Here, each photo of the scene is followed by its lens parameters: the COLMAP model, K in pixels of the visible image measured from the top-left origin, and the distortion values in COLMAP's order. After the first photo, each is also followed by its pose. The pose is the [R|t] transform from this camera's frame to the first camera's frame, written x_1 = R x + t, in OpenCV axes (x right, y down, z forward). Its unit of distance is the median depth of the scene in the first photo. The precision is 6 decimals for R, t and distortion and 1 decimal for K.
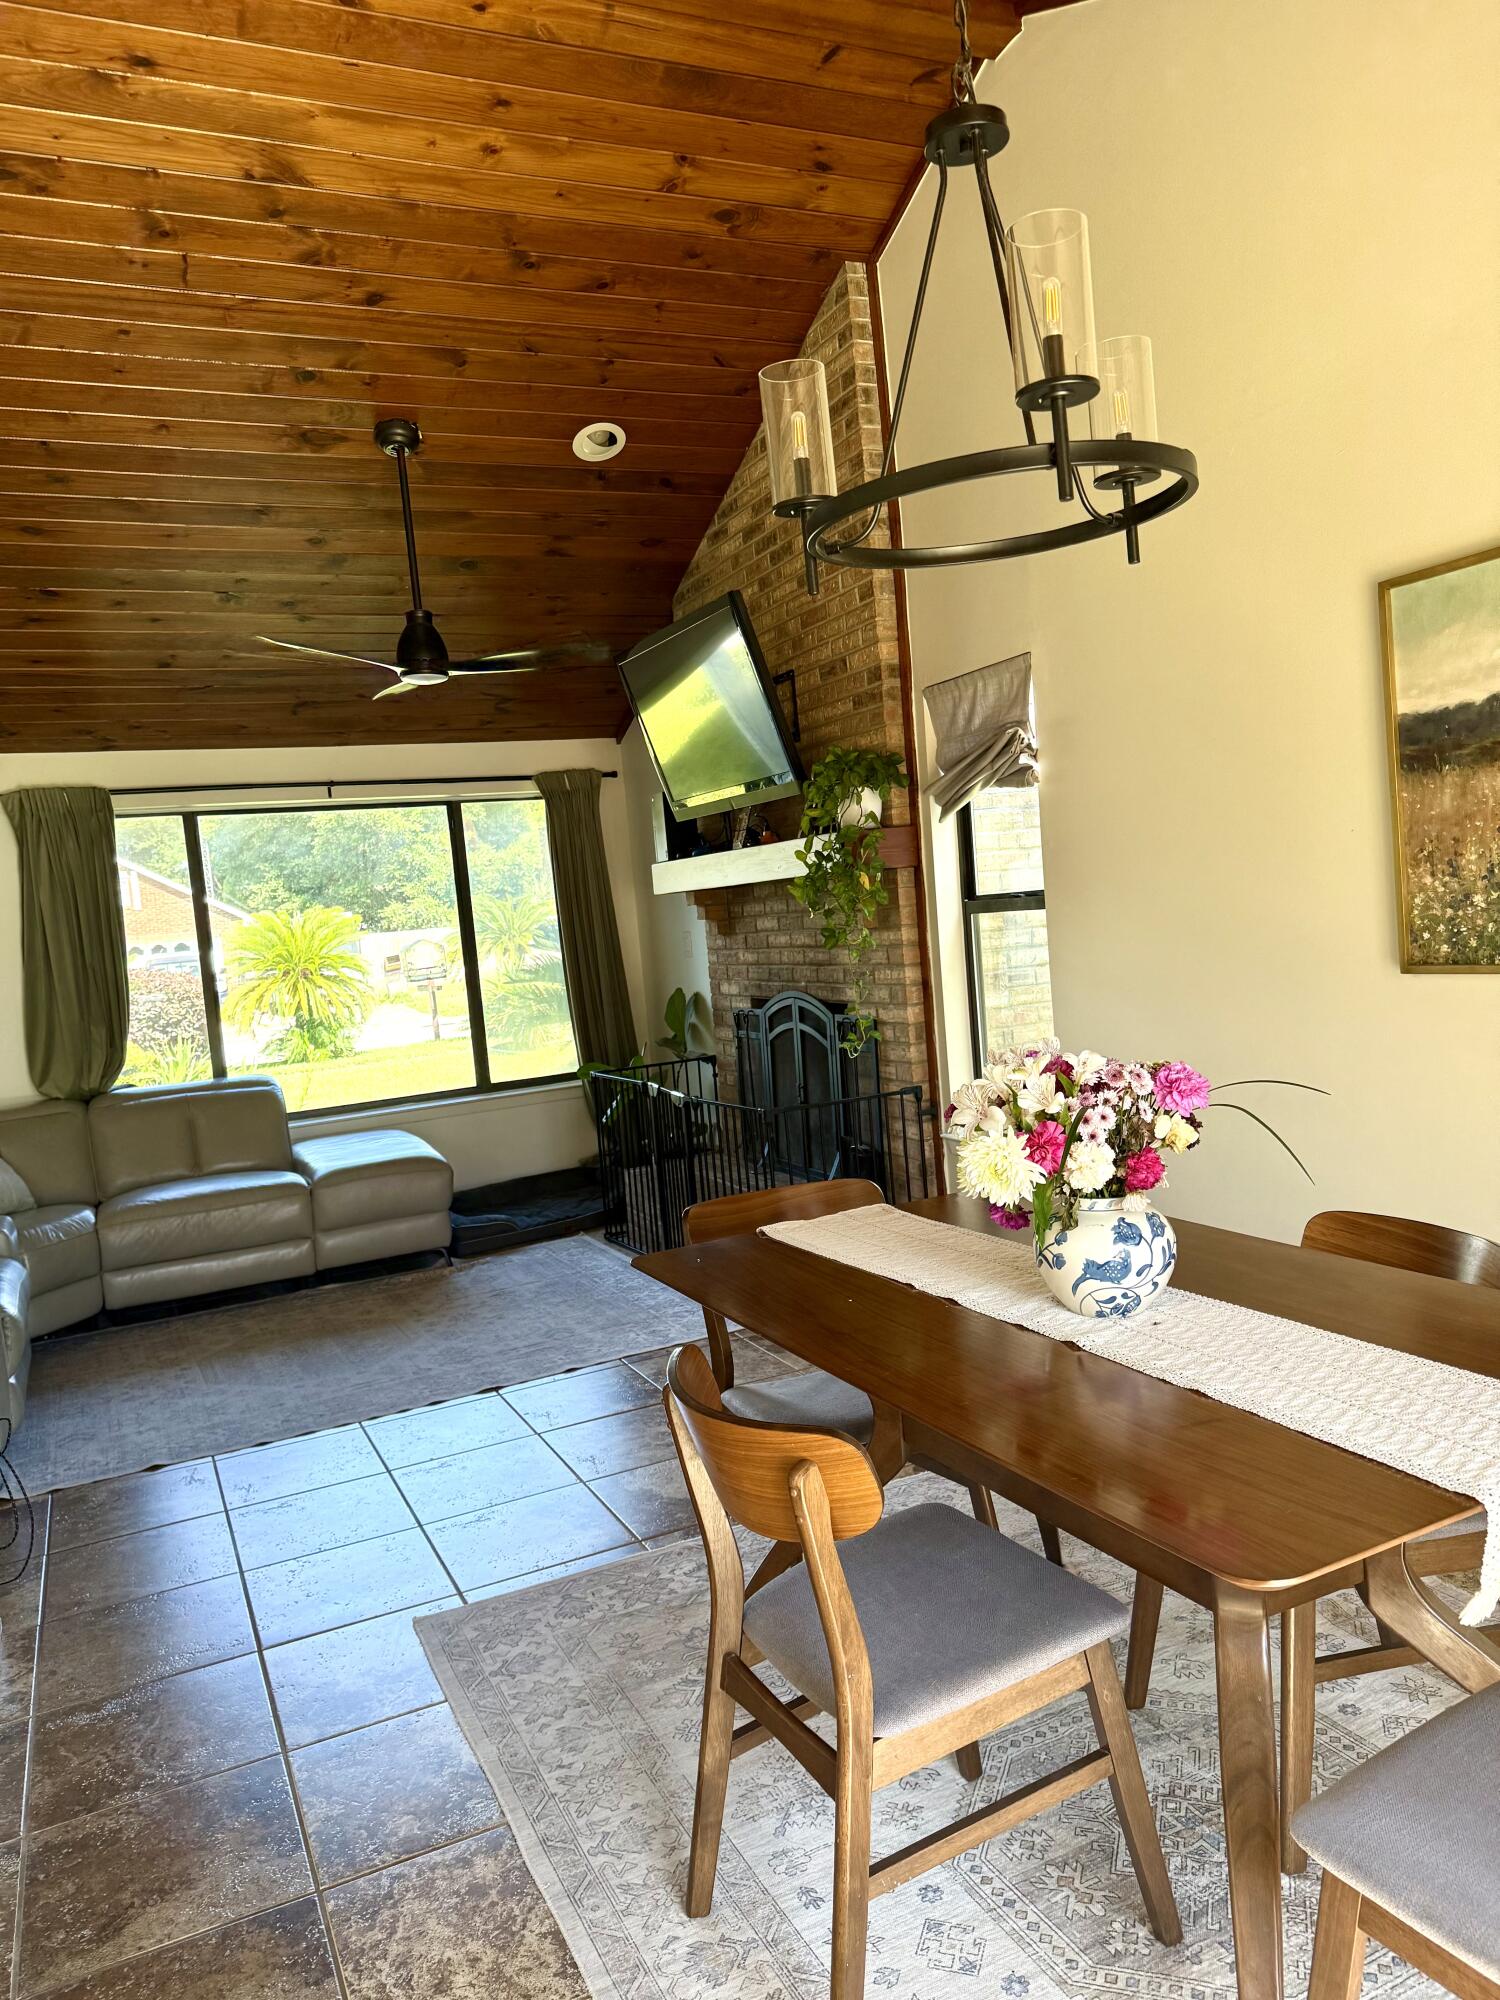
lens RADIAL K [[1393.1, 0, 768.8], [0, 1393.1, 1014.5], [0, 0, 1]] dist [0.052671, -0.072623]
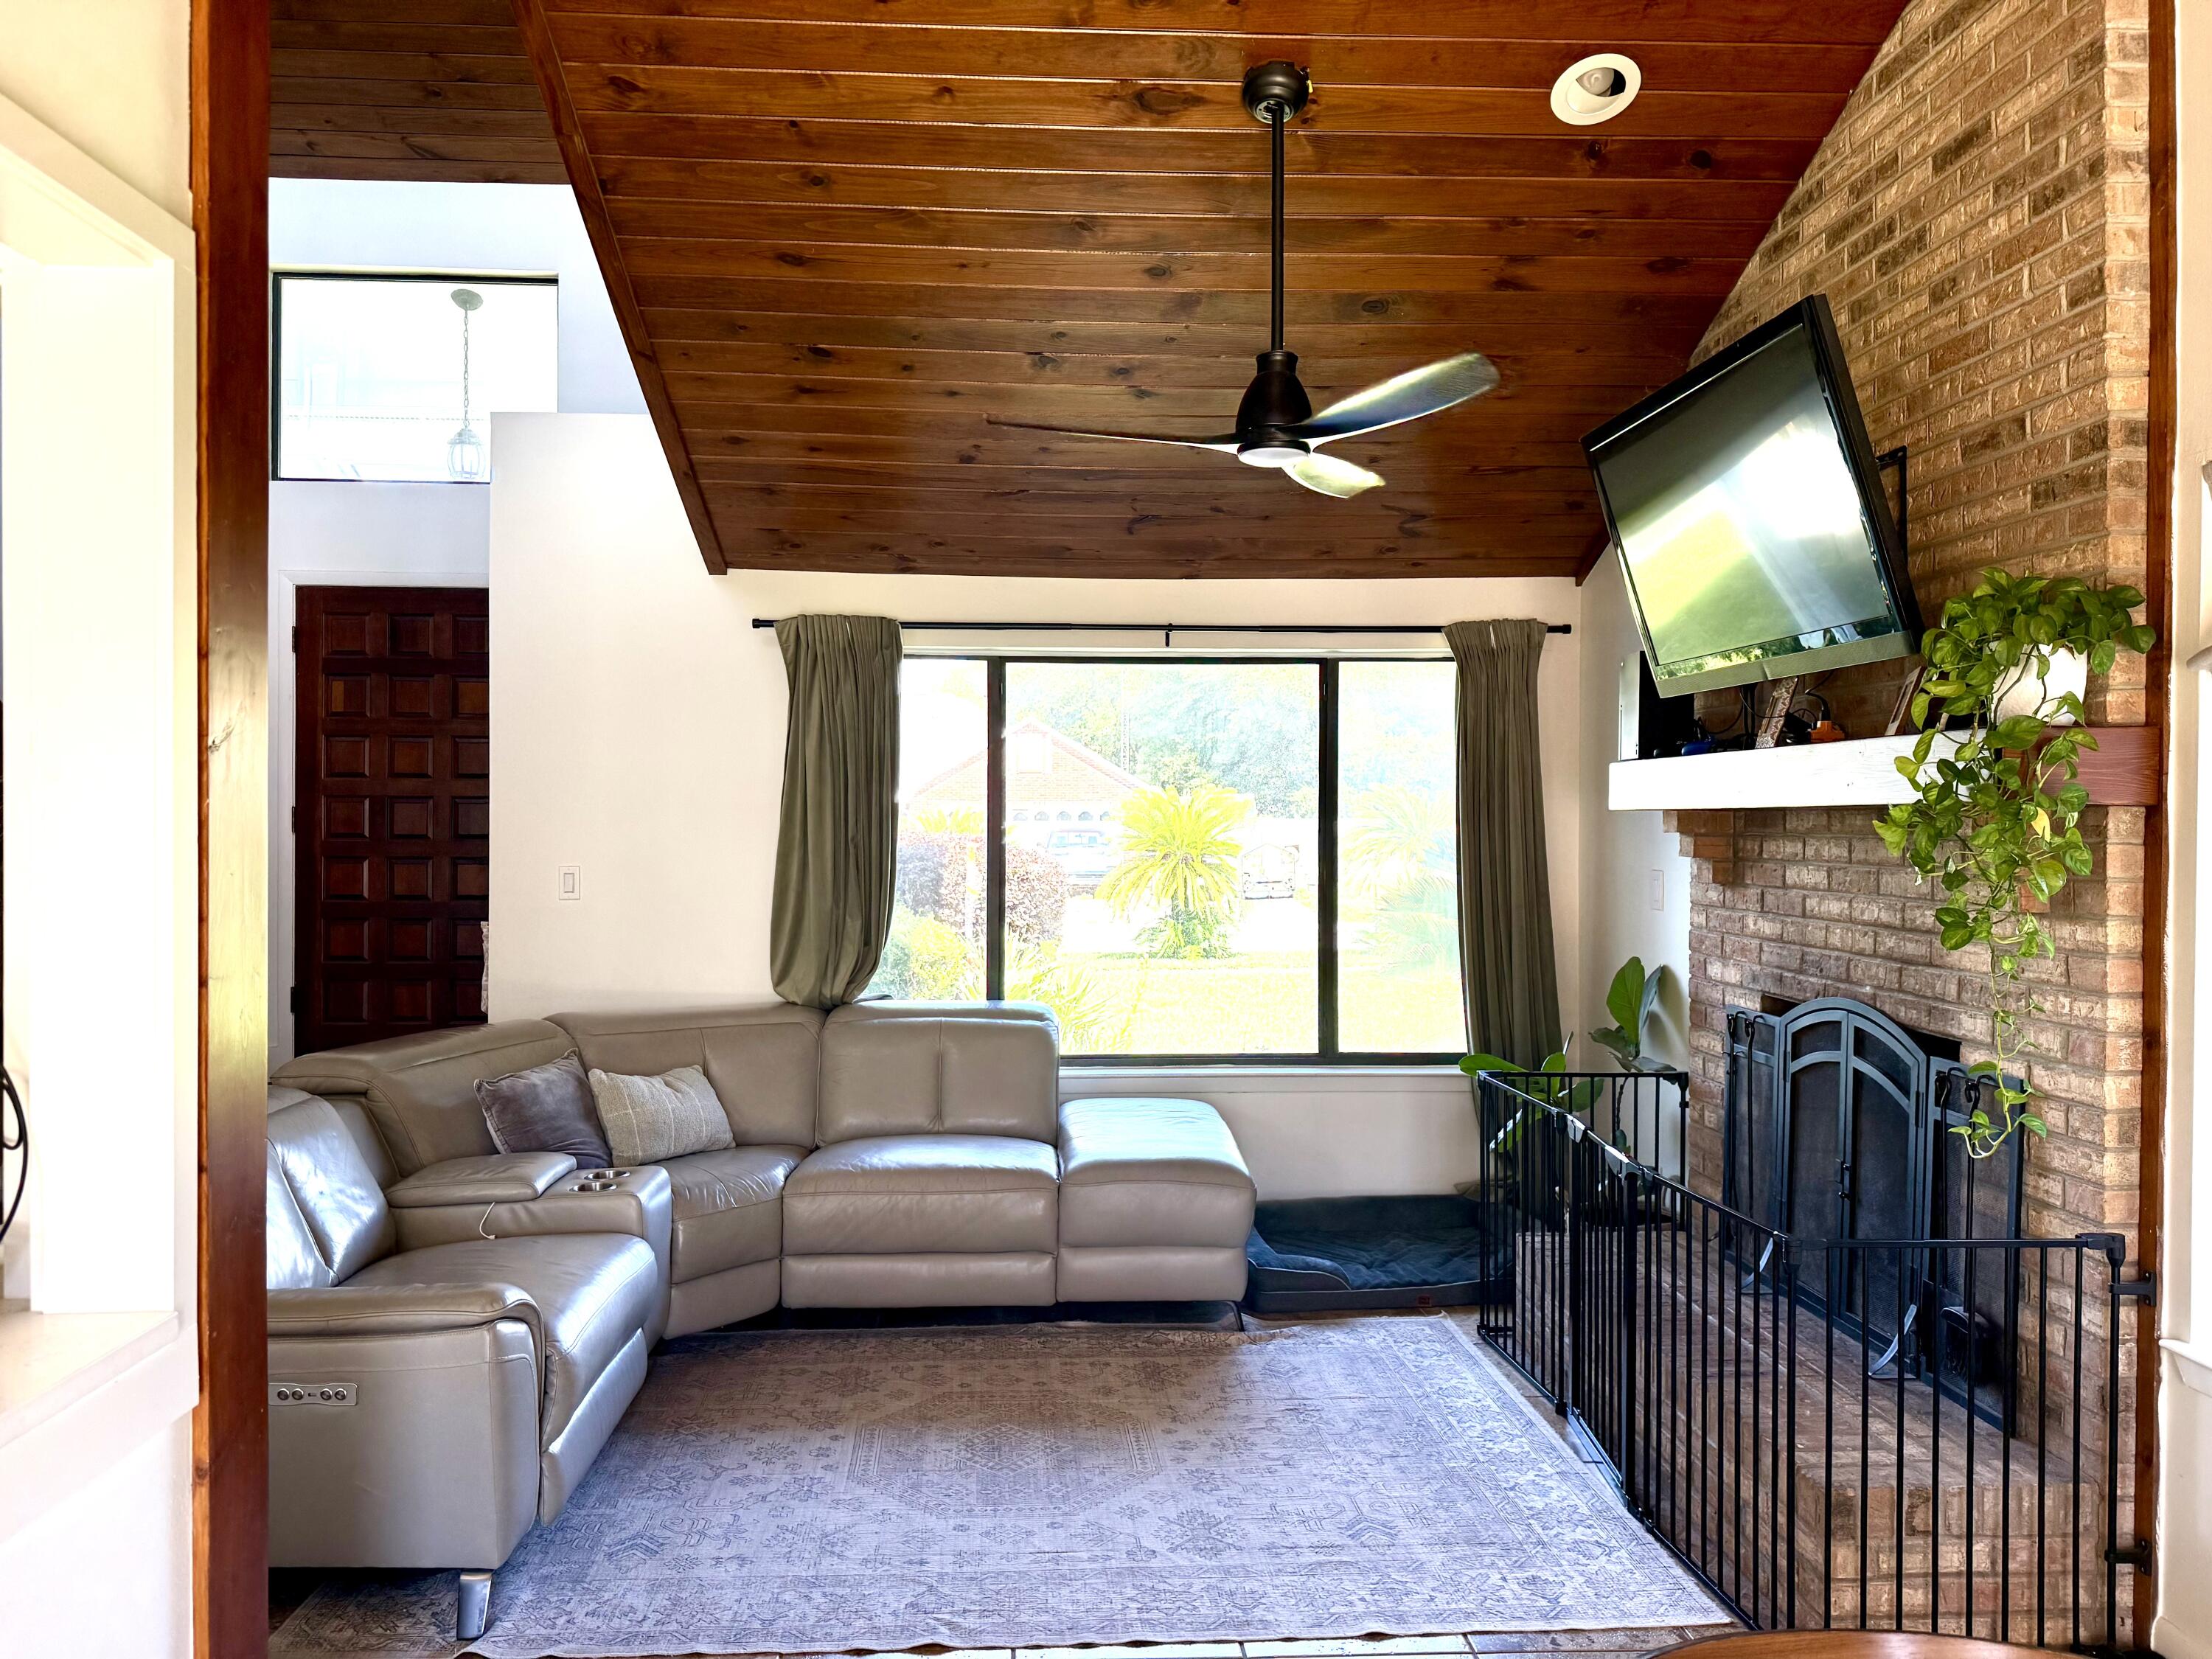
lens RADIAL K [[1540.8, 0, 1095.3], [0, 1540.8, 836.0], [0, 0, 1]] dist [0.052671, -0.072623]
pose [[0.917622, 0.091750, -0.386720, -0.027060], [-0.112012, 0.993250, -0.030134, -0.031572], [0.381345, 0.070969, 0.921705, 0.299708]]
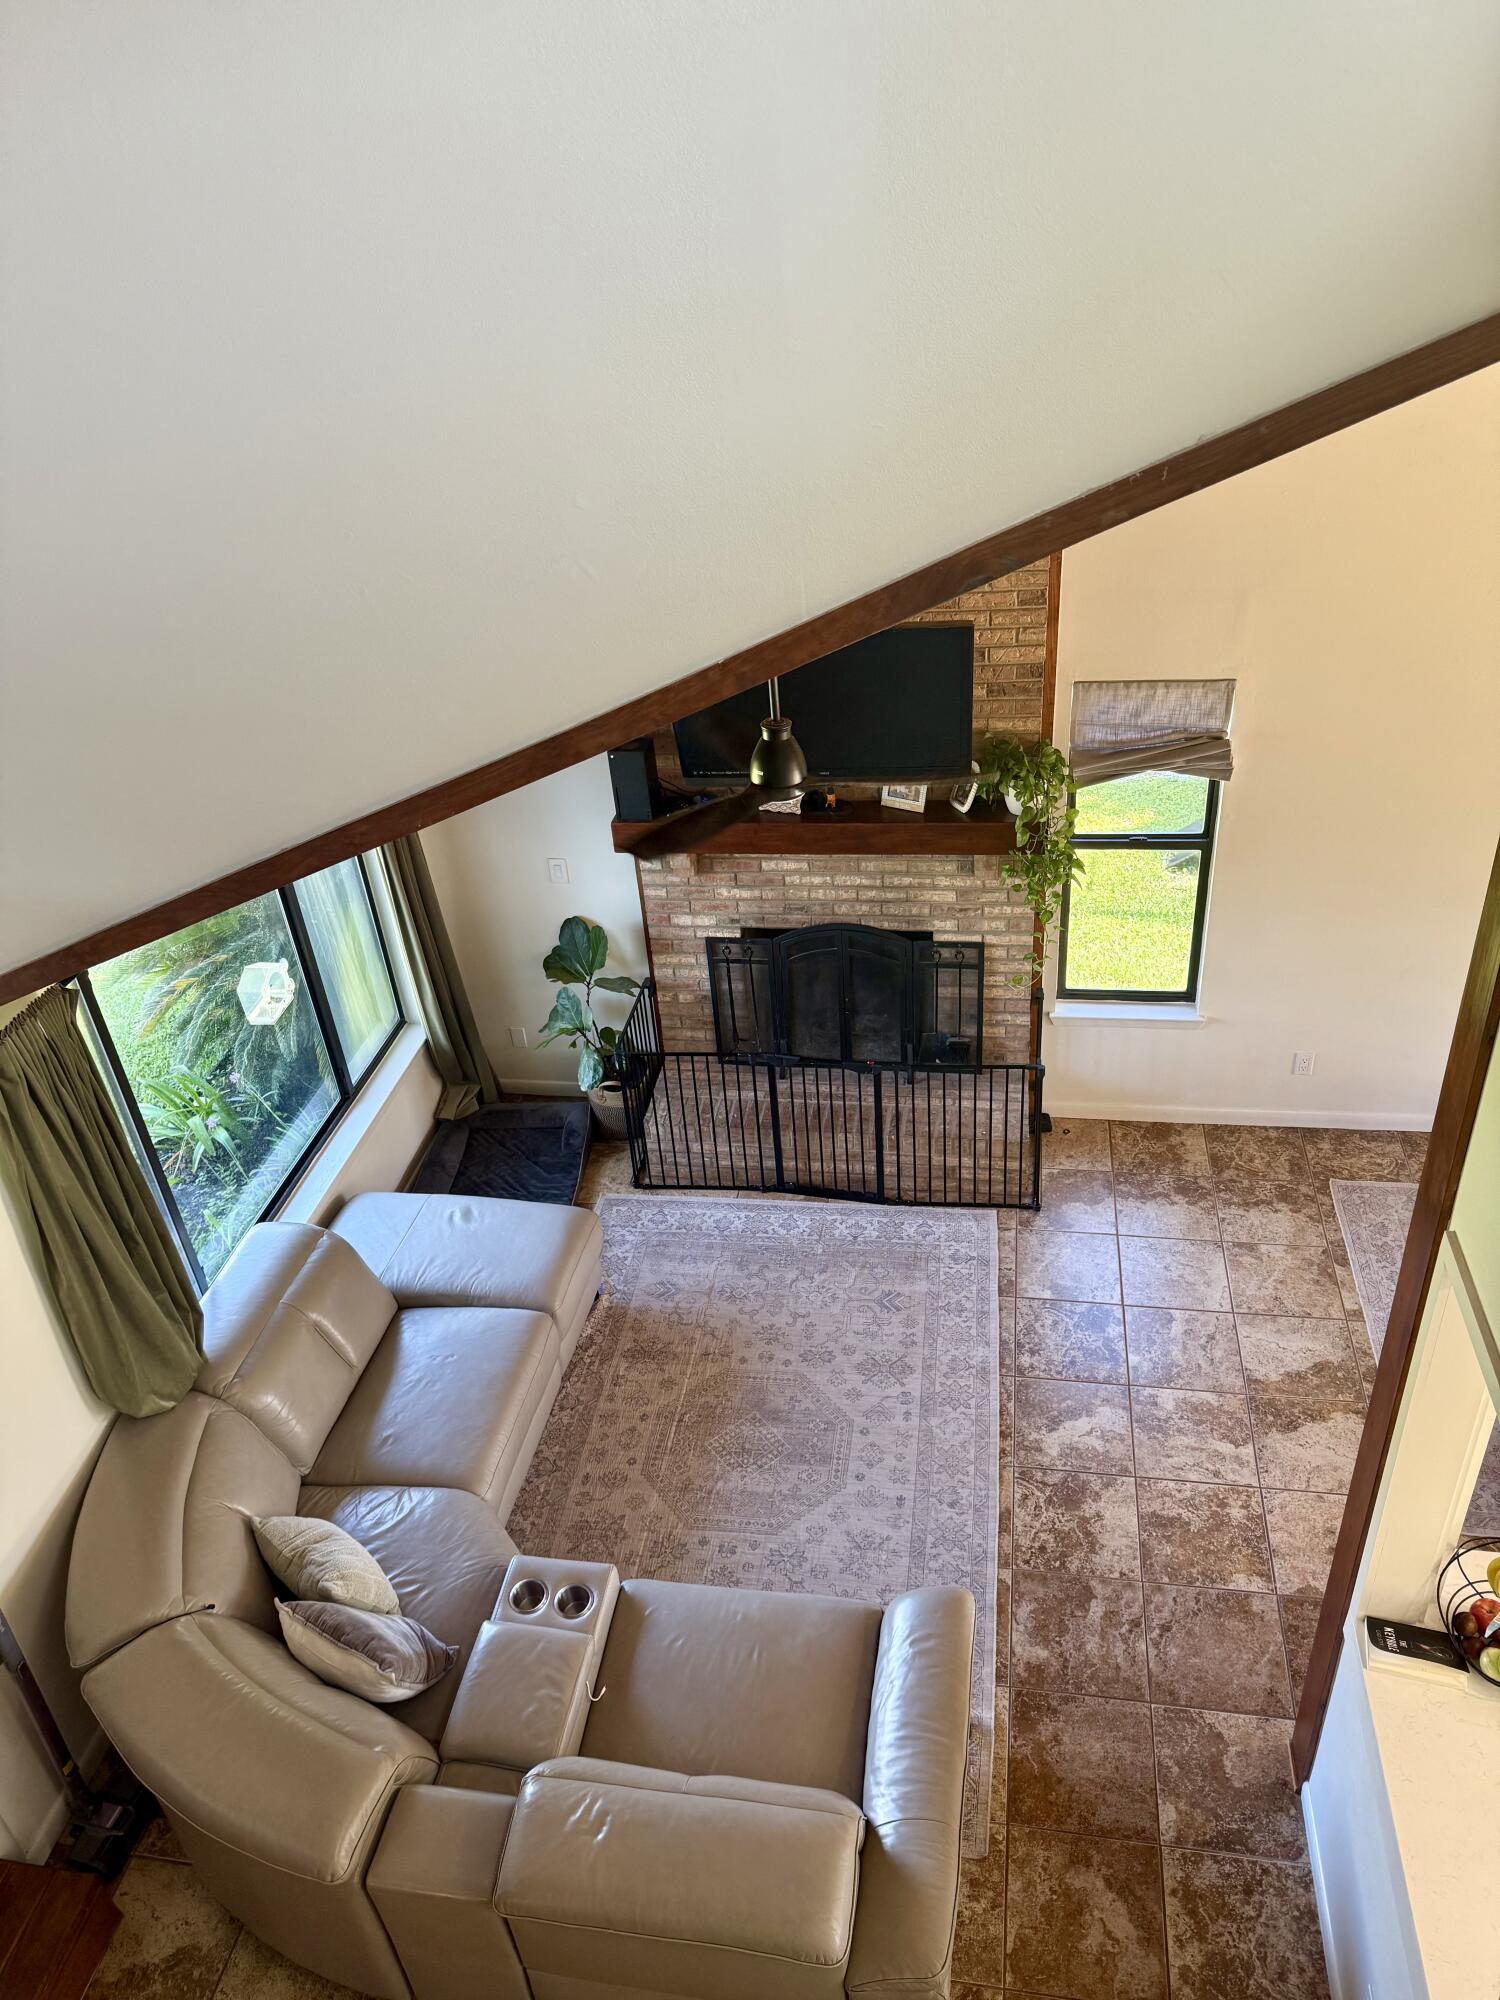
lens RADIAL K [[1378.4, 0, 724.9], [0, 1378.4, 1001.1], [0, 0, 1]] dist [0.060324, -0.008034]
pose [[0.590513, -0.401103, 0.700293, -0.870963], [0.094222, 0.896075, 0.433788, -0.469661], [-0.801509, -0.190174, 0.566936, 0.475694]]
